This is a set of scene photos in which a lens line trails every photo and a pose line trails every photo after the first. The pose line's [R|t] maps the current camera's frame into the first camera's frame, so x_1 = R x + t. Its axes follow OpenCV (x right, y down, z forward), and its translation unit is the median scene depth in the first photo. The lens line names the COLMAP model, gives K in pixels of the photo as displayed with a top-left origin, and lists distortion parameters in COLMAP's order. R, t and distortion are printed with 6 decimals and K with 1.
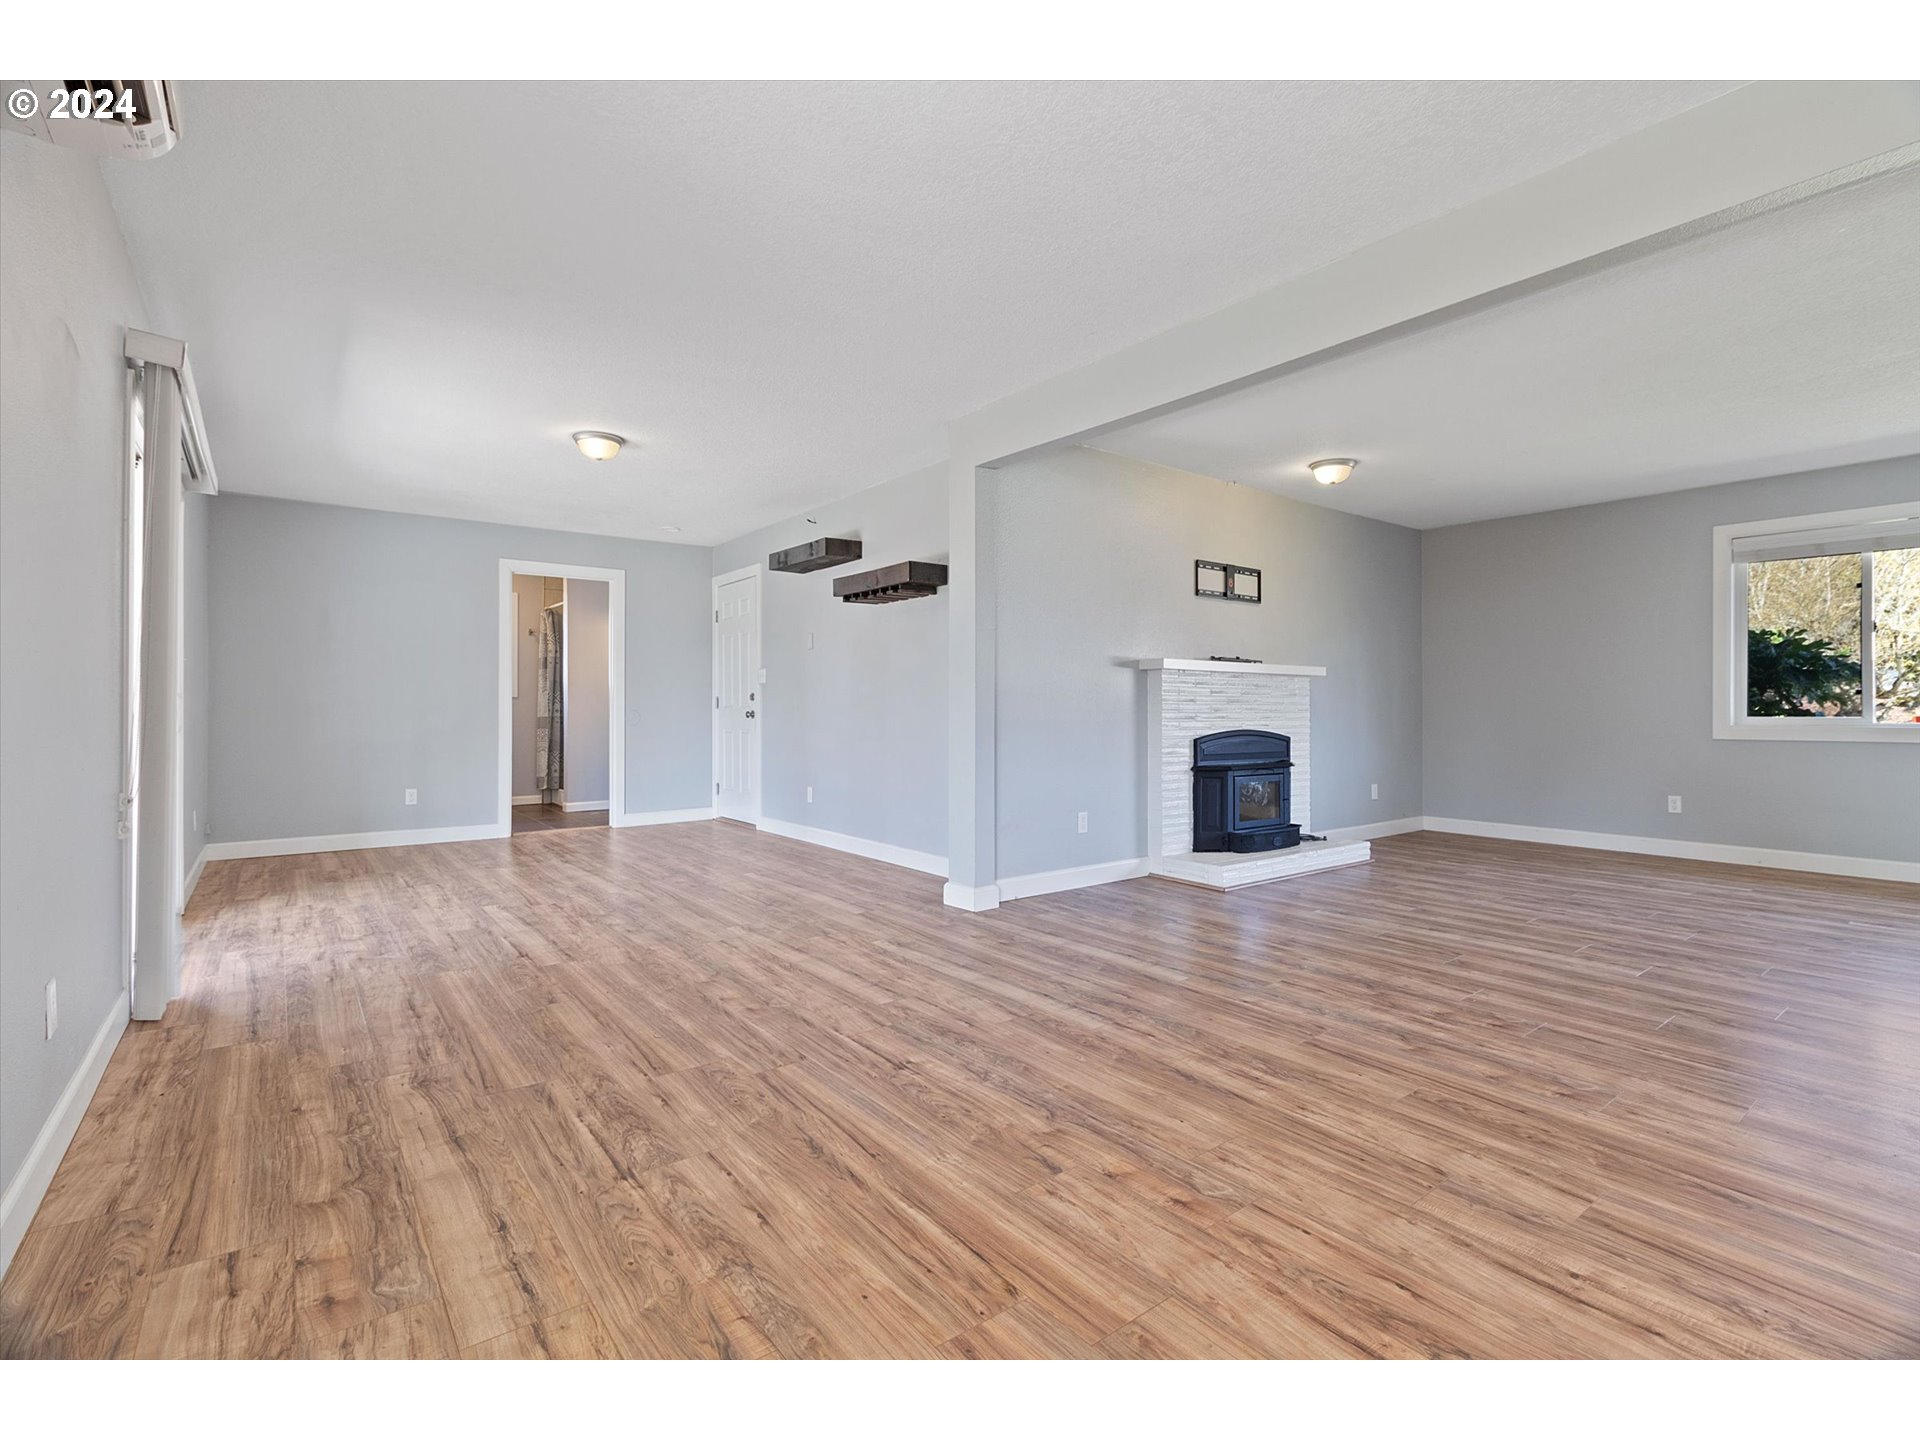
lens RADIAL K [[888.4, 0, 945.3], [0, 888.4, 712.3], [0, 0, 1]] dist [0.002730, 0.000292]
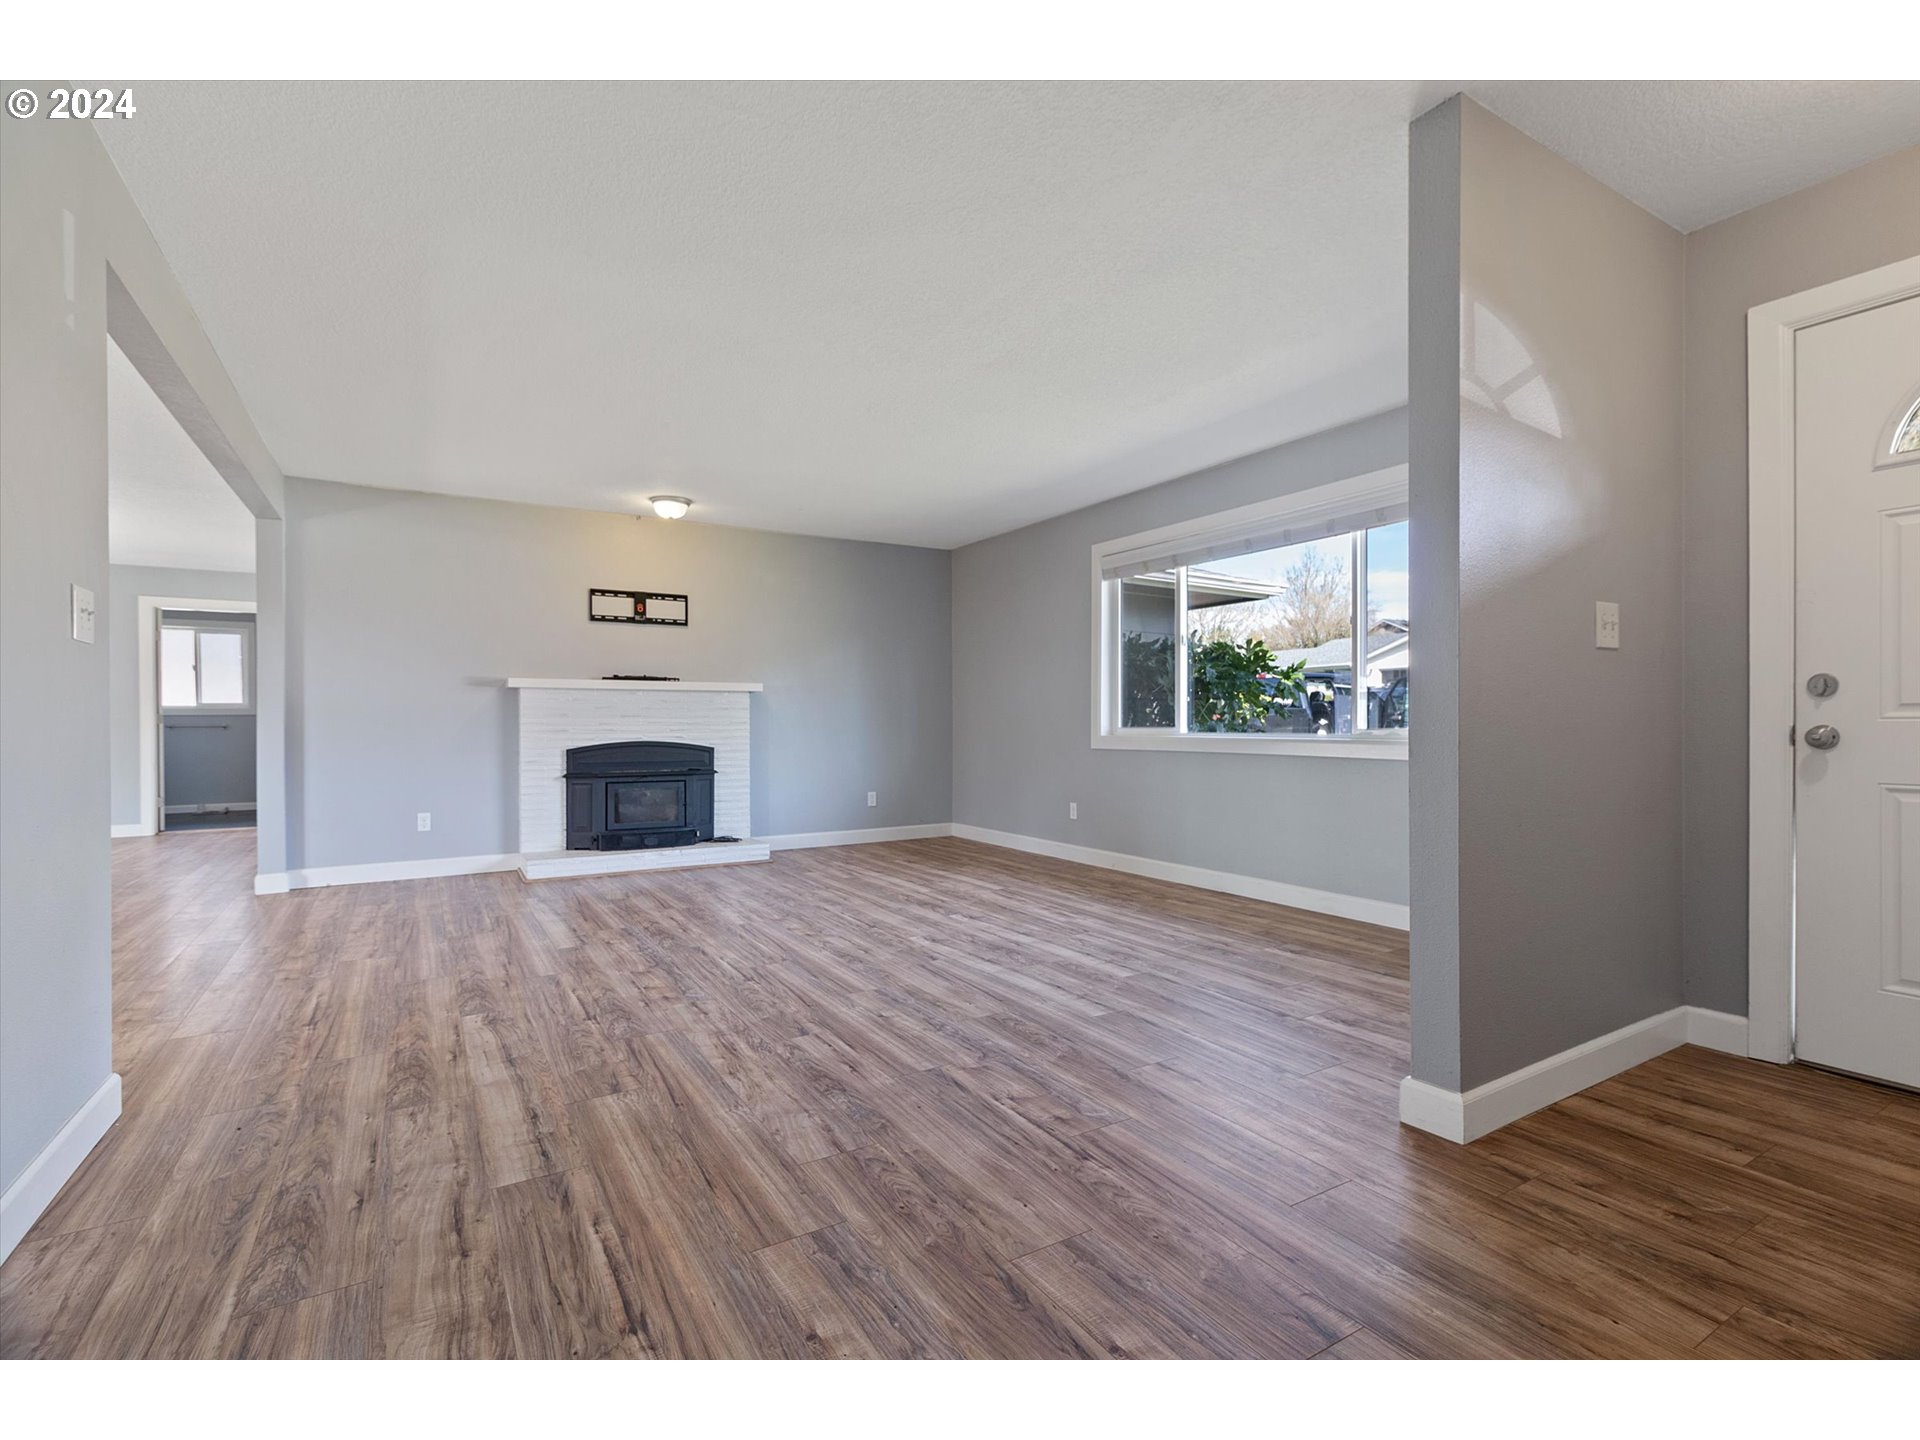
lens RADIAL K [[888.4, 0, 934.7], [0, 888.4, 742.6], [0, 0, 1]] dist [0.002730, 0.000292]
pose [[0.993774, -0.002078, -0.111399, 0.809696], [0.004667, 0.999725, 0.022988, -0.002330], [0.111321, -0.023364, 0.993510, -0.060212]]
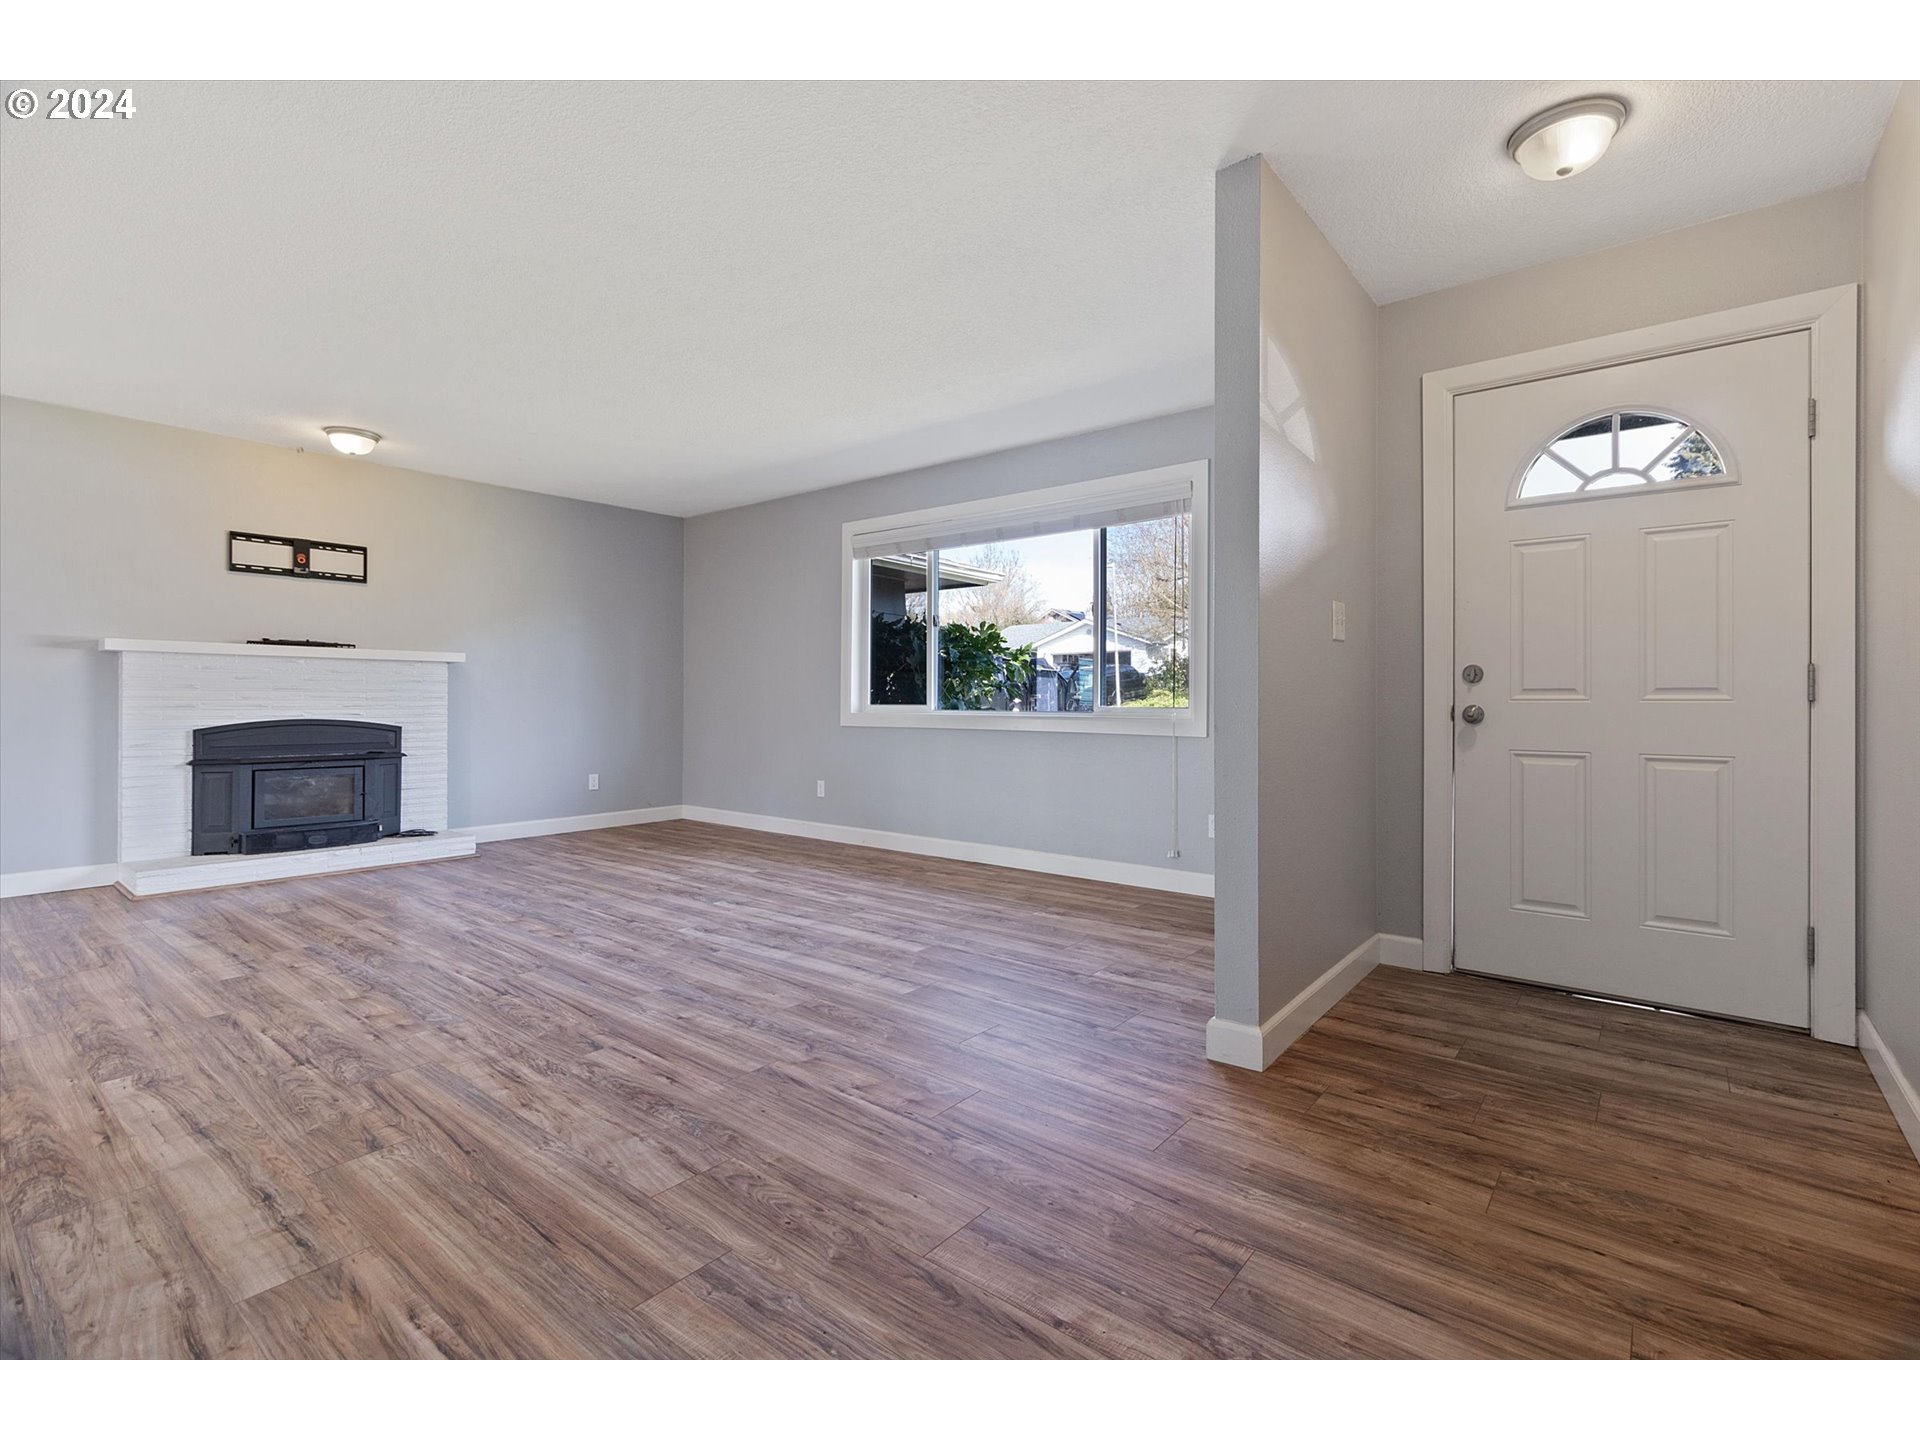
lens RADIAL K [[888.4, 0, 954.1], [0, 888.4, 710.1], [0, 0, 1]] dist [0.002730, 0.000292]
pose [[0.972909, -0.001459, 0.231184, 0.765547], [-0.001450, 0.999922, 0.012411, -0.002061], [-0.231184, -0.012410, 0.972831, -0.049941]]
